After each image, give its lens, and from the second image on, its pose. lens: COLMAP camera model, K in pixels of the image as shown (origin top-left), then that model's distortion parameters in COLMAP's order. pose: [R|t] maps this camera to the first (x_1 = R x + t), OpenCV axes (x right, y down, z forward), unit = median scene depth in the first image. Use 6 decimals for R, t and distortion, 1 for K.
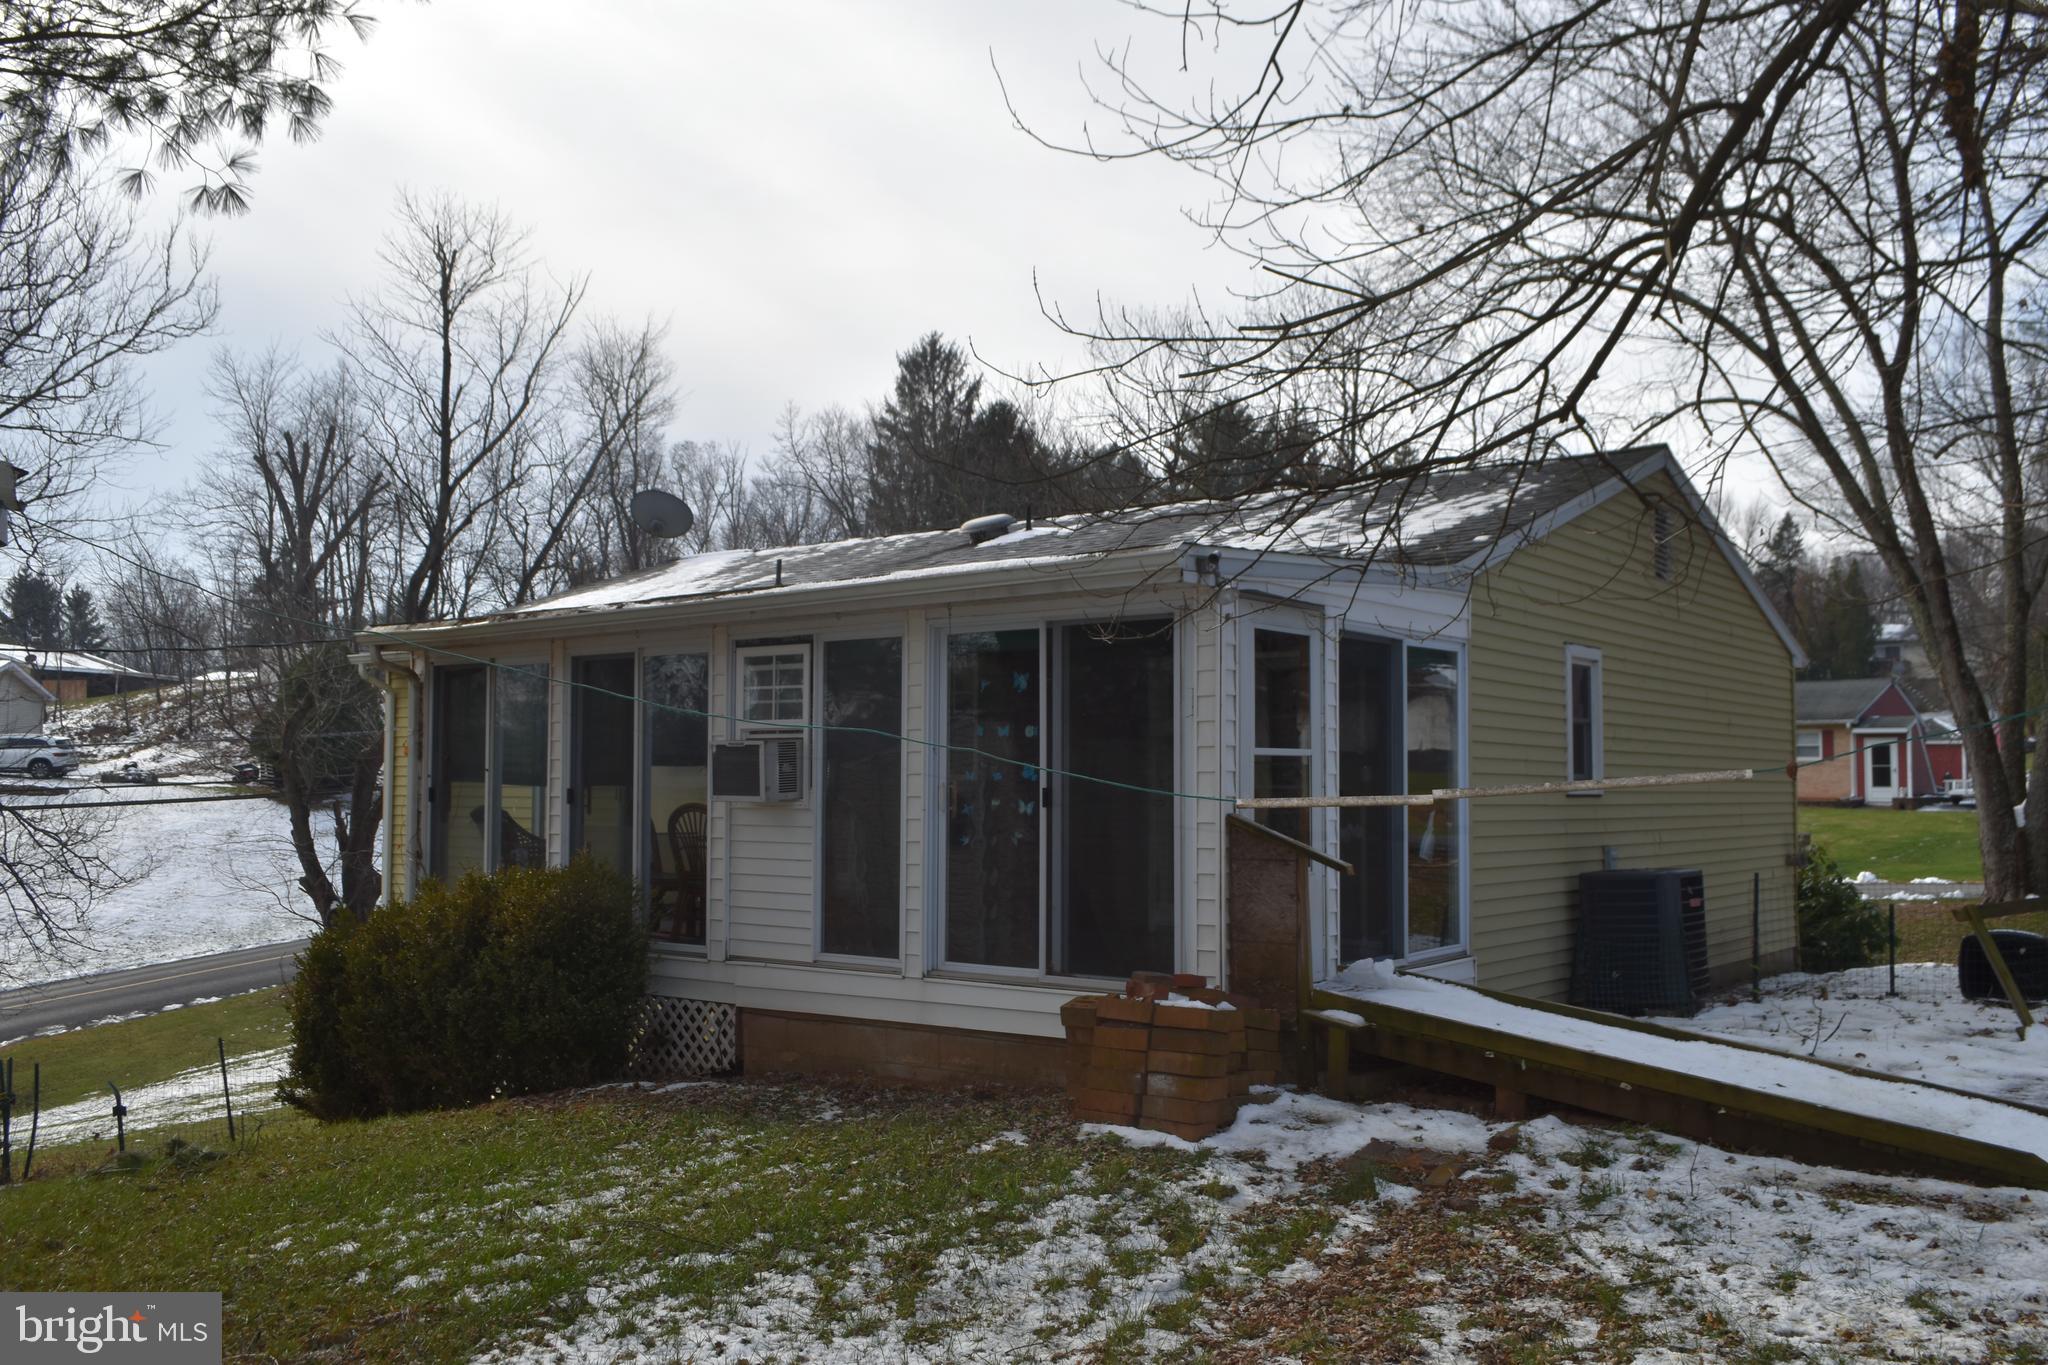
lens RADIAL K [[1776.7, 0, 1028.0], [0, 1776.7, 682.3], [0, 0, 1]] dist [-0.020350, -0.000098]
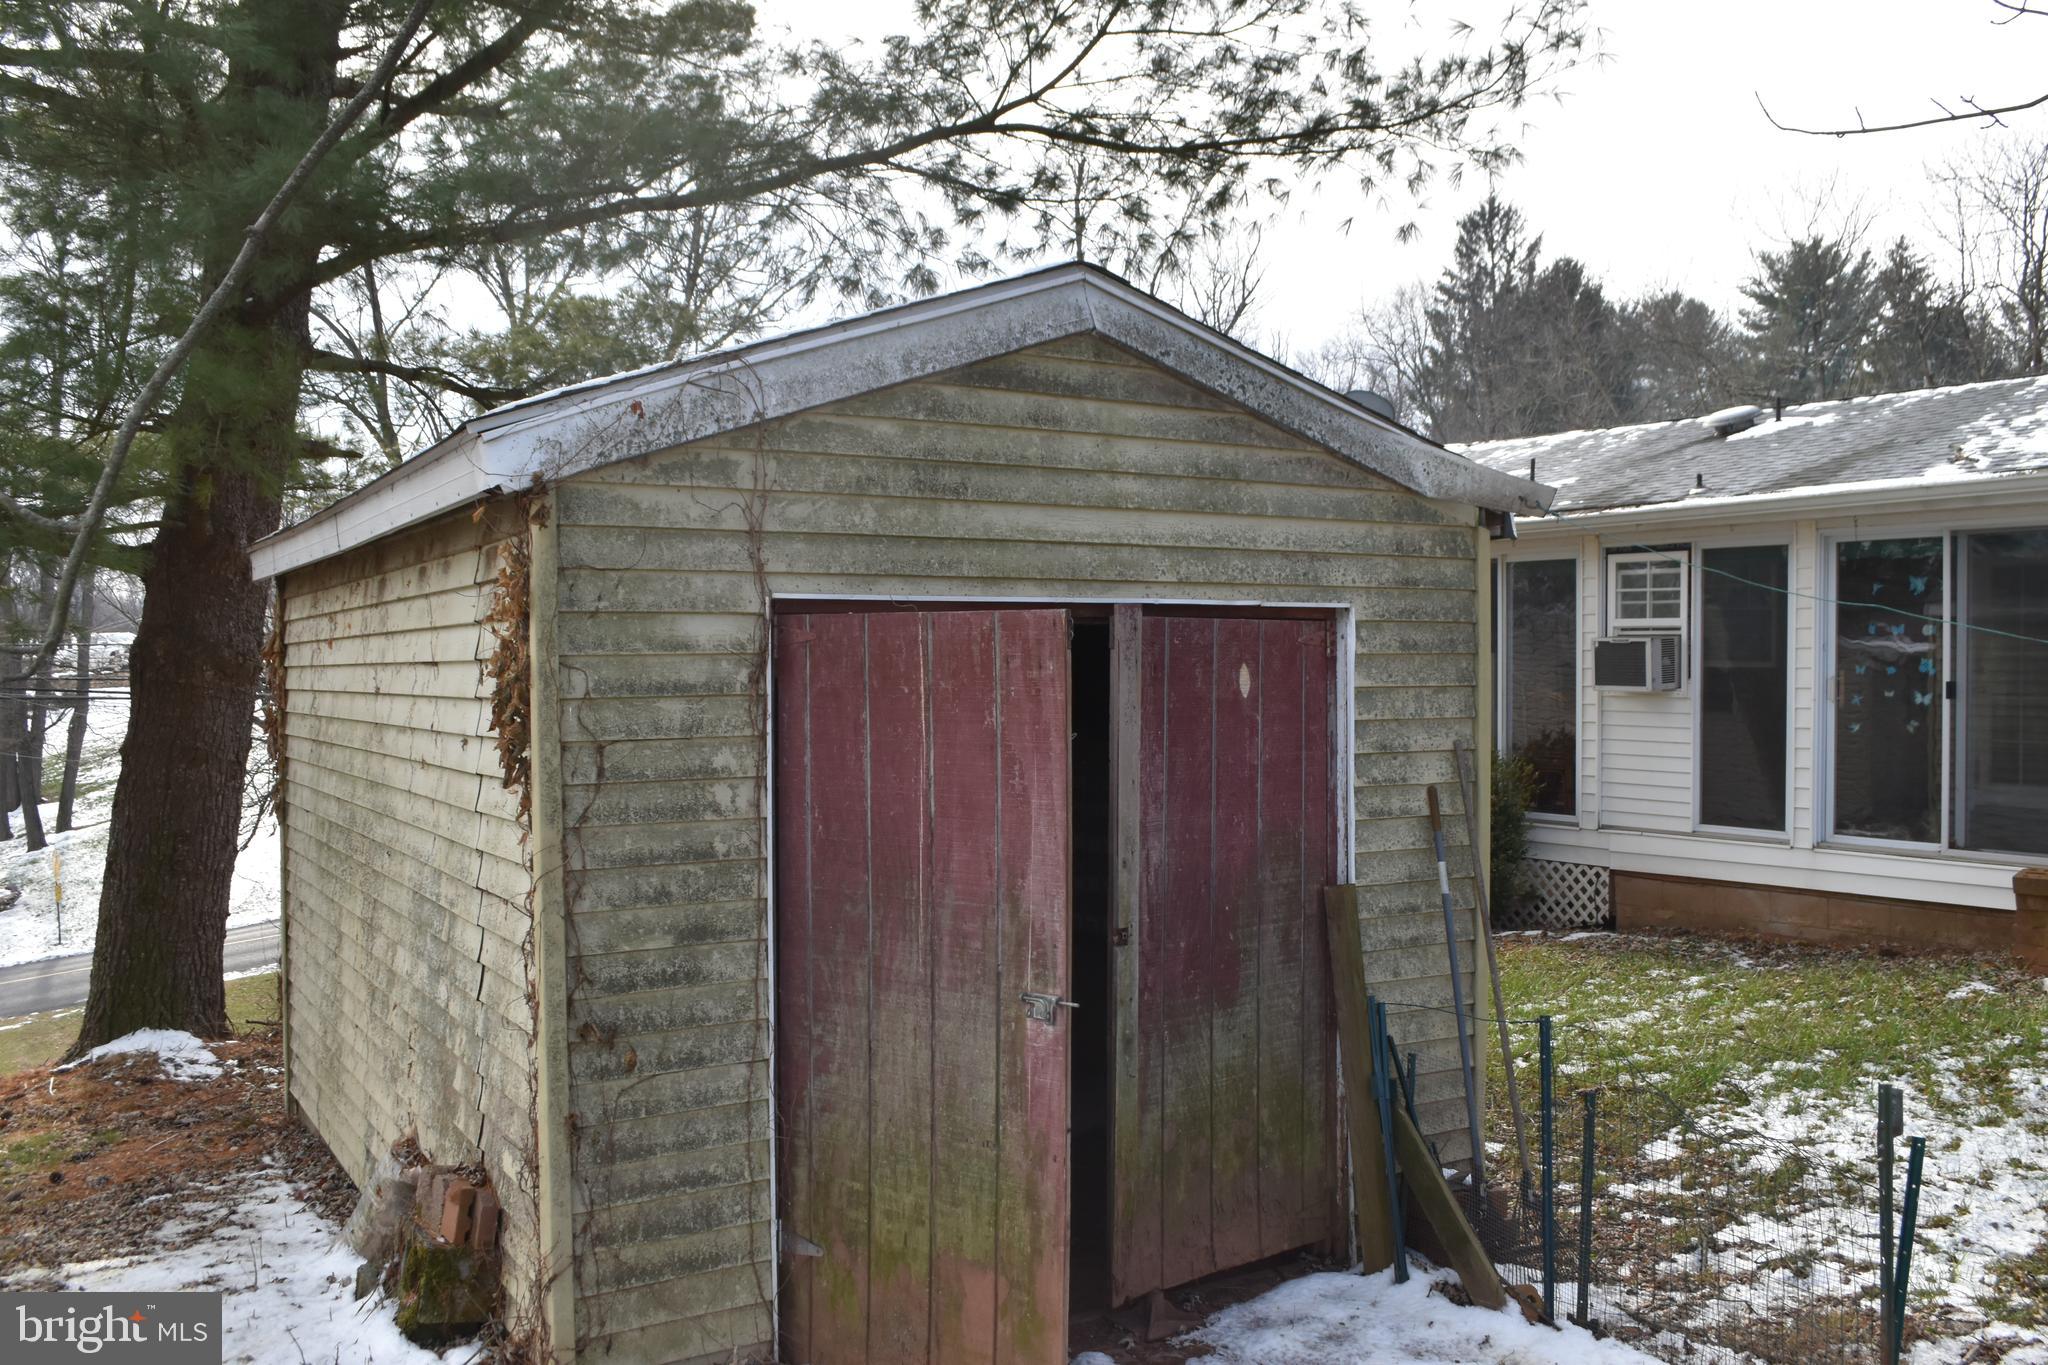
lens RADIAL K [[1776.7, 0, 1021.3], [0, 1776.7, 683.4], [0, 0, 1]] dist [-0.020350, -0.000098]
pose [[0.957076, 0.000302, -0.289838, -0.196337], [0.021323, 0.997216, 0.071451, -0.026487], [0.289053, -0.074564, 0.954405, -0.191293]]
